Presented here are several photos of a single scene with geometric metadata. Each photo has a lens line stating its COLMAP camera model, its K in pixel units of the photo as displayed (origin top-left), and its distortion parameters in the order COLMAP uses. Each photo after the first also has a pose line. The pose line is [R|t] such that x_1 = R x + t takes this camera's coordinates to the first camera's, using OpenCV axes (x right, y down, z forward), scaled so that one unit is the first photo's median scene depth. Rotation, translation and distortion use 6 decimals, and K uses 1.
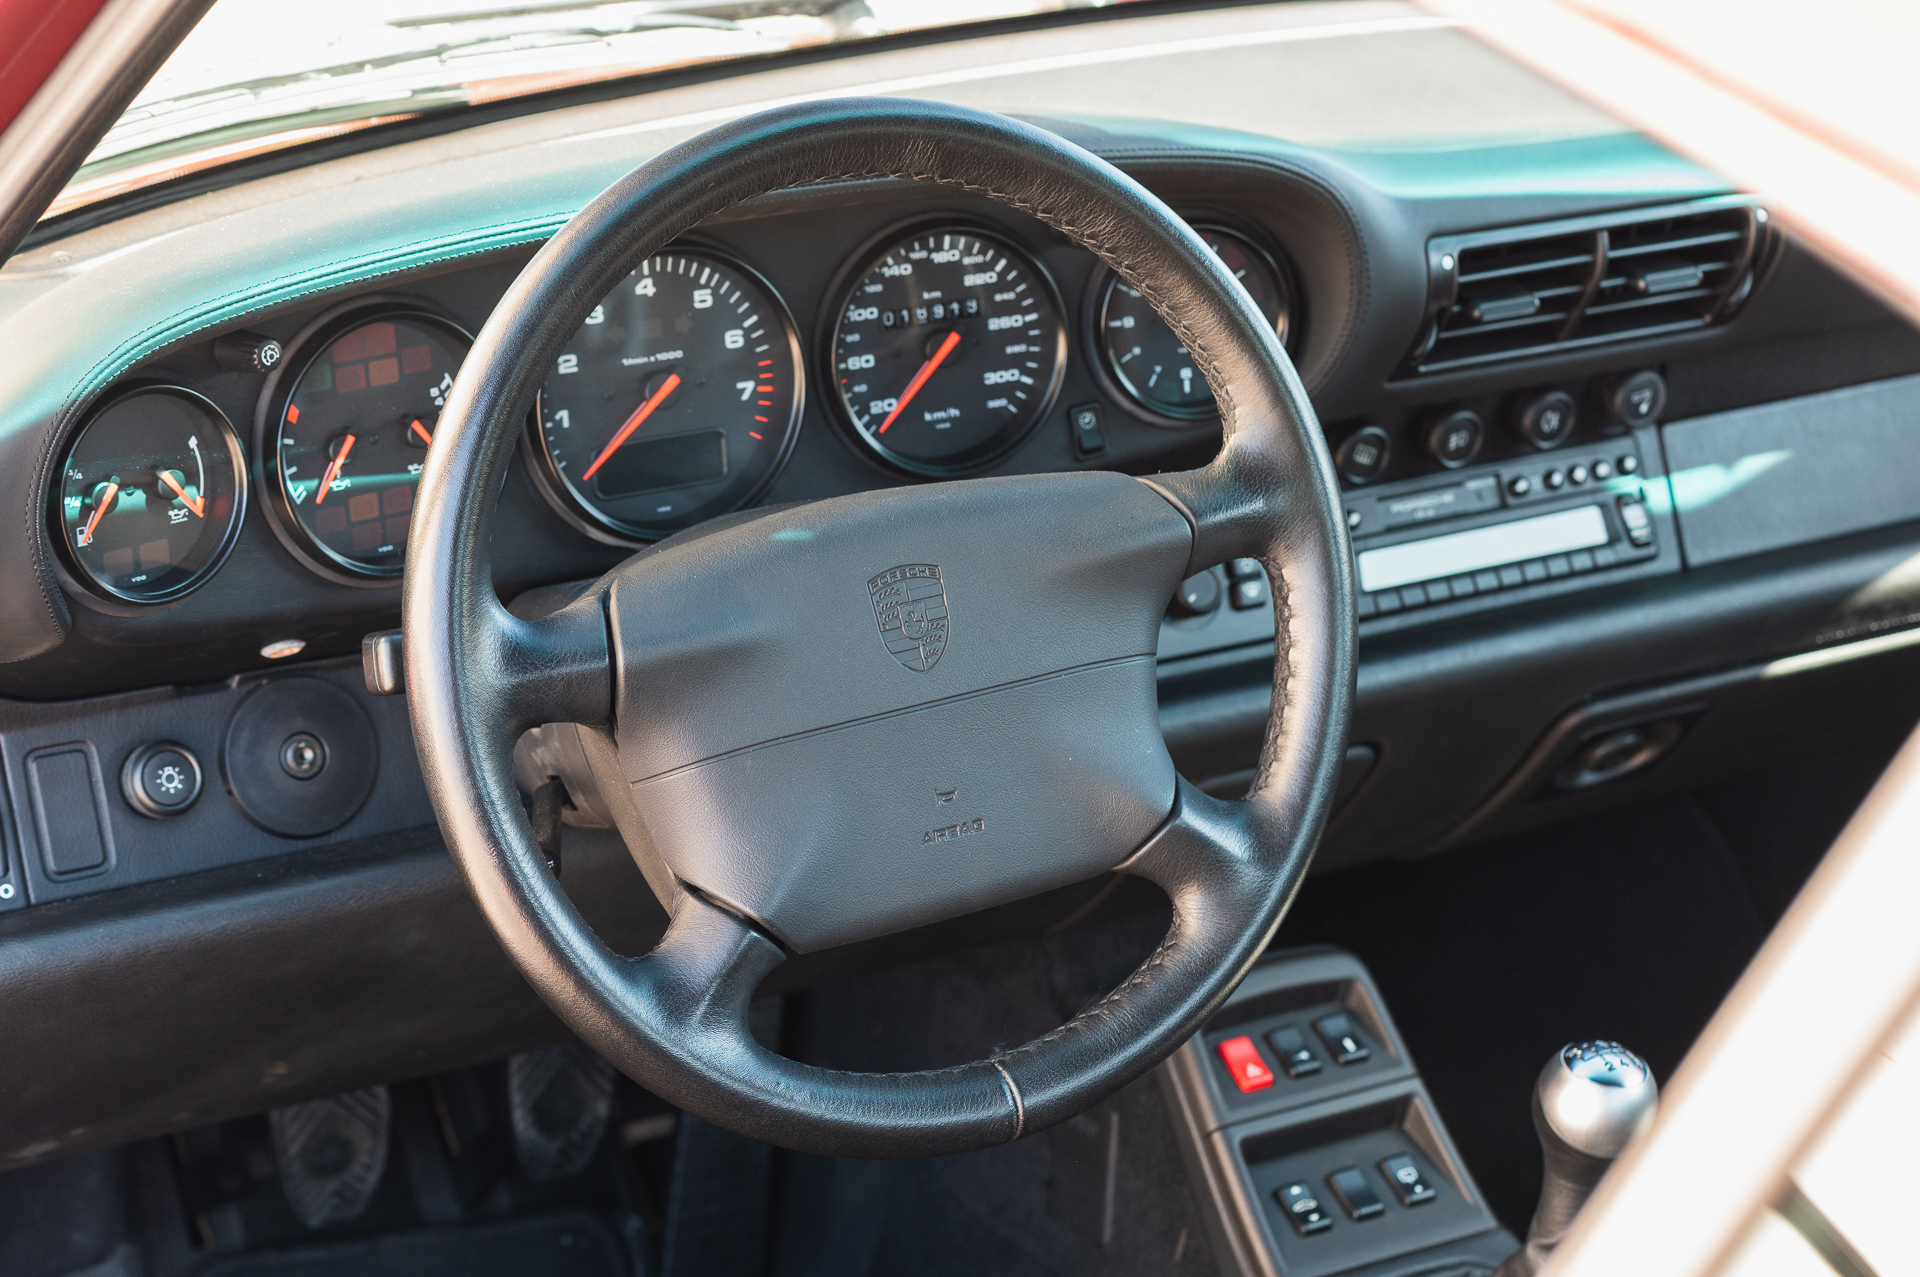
lens RADIAL K [[4674.7, 0, 961.7], [0, 4674.7, 638.9], [0, 0, 1]] dist [-0.016834, 0.000000]
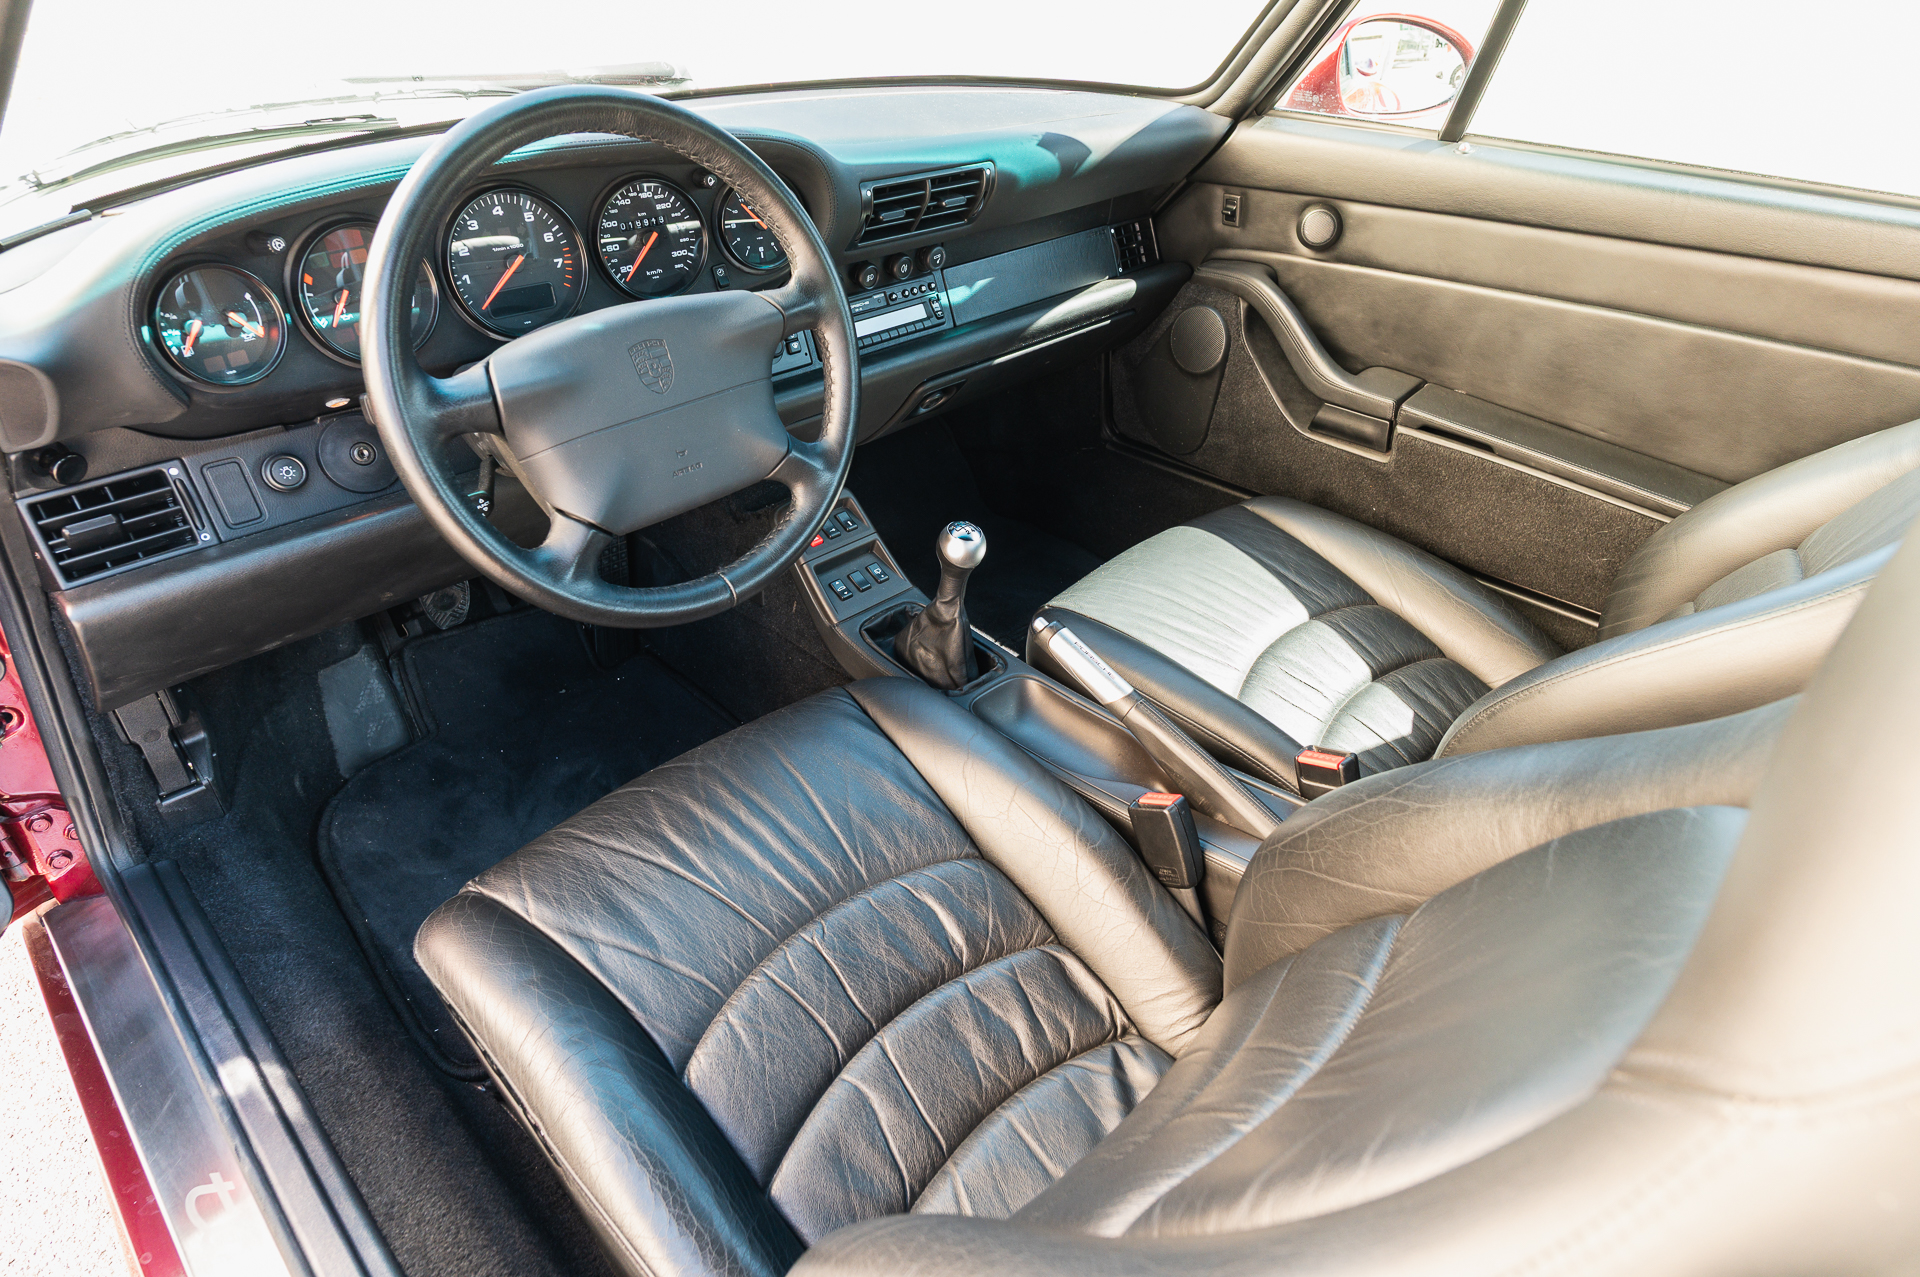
lens RADIAL K [[1092.3, 0, 958.2], [0, 1092.3, 631.5], [0, 0, 1]] dist [0.020922, -0.004997]
pose [[0.967053, -0.124876, 0.221844, -0.001533], [0.067973, 0.966447, 0.247711, -0.001842], [-0.245334, -0.224470, 0.943093, 0.439979]]
